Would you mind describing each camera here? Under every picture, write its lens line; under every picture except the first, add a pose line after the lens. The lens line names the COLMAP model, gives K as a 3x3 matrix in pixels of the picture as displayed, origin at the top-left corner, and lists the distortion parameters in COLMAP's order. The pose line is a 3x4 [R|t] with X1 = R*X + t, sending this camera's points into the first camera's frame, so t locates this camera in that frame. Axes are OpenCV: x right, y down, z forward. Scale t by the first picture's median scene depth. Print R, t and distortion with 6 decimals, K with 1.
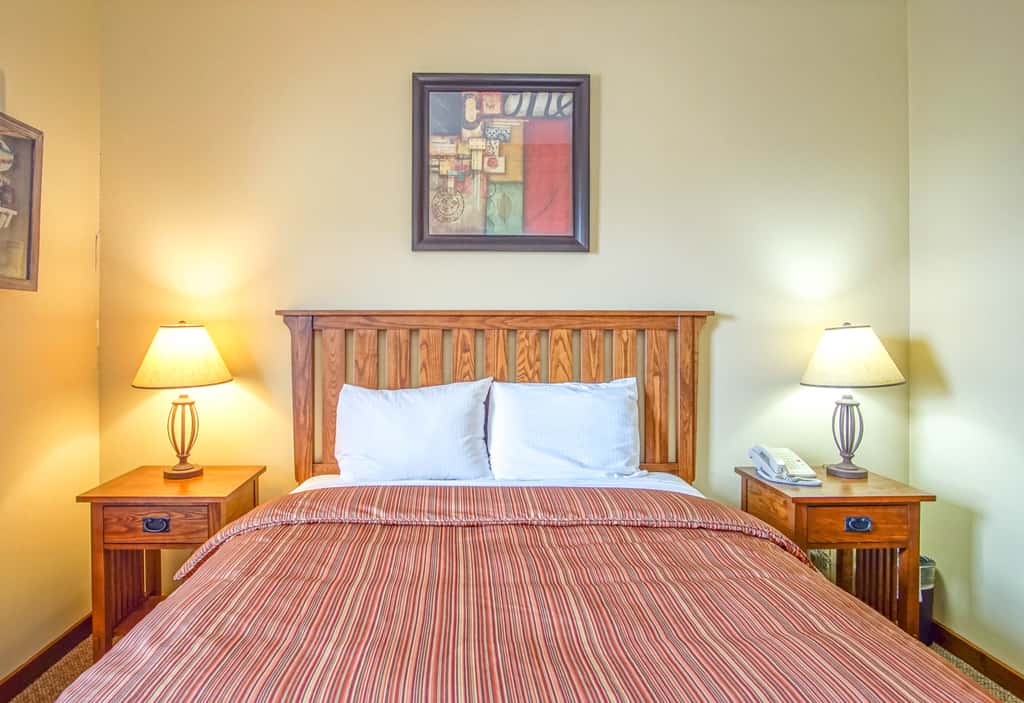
lens RADIAL K [[584.0, 0, 486.2], [0, 584.0, 334.8], [0, 0, 1]] dist [-0.016146, 0.000547]
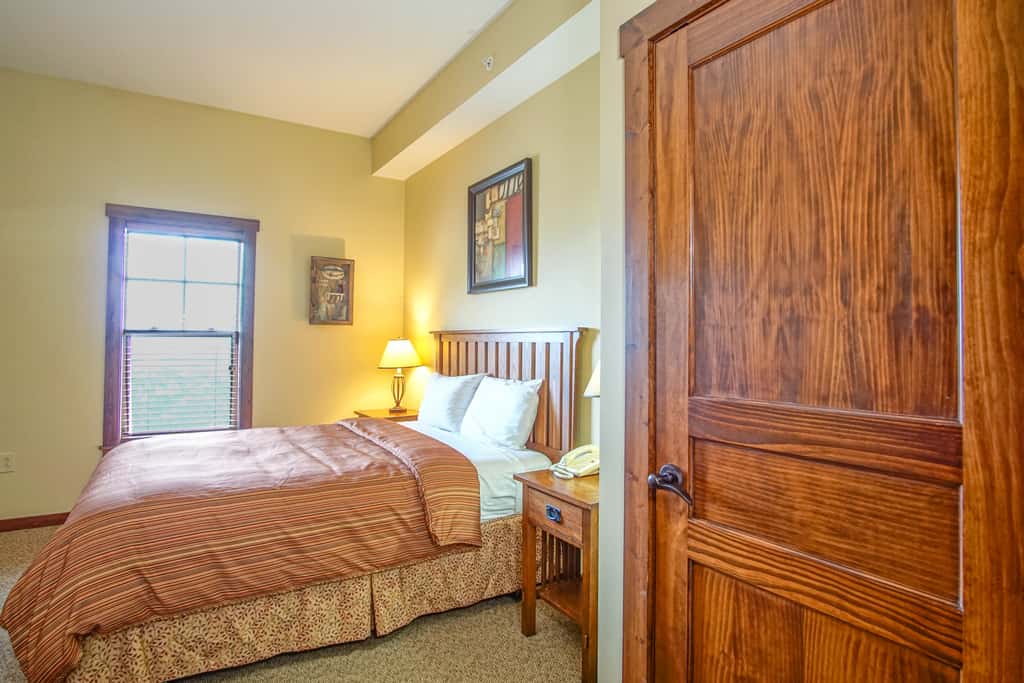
lens RADIAL K [[567.0, 0, 498.8], [0, 567.0, 331.0], [0, 0, 1]] dist [-0.009621, 0.000610]
pose [[0.494947, -0.013631, -0.868816, 1.300302], [-0.015991, 0.999565, -0.024793, -0.001600], [0.868776, 0.026165, 0.494514, 0.283664]]
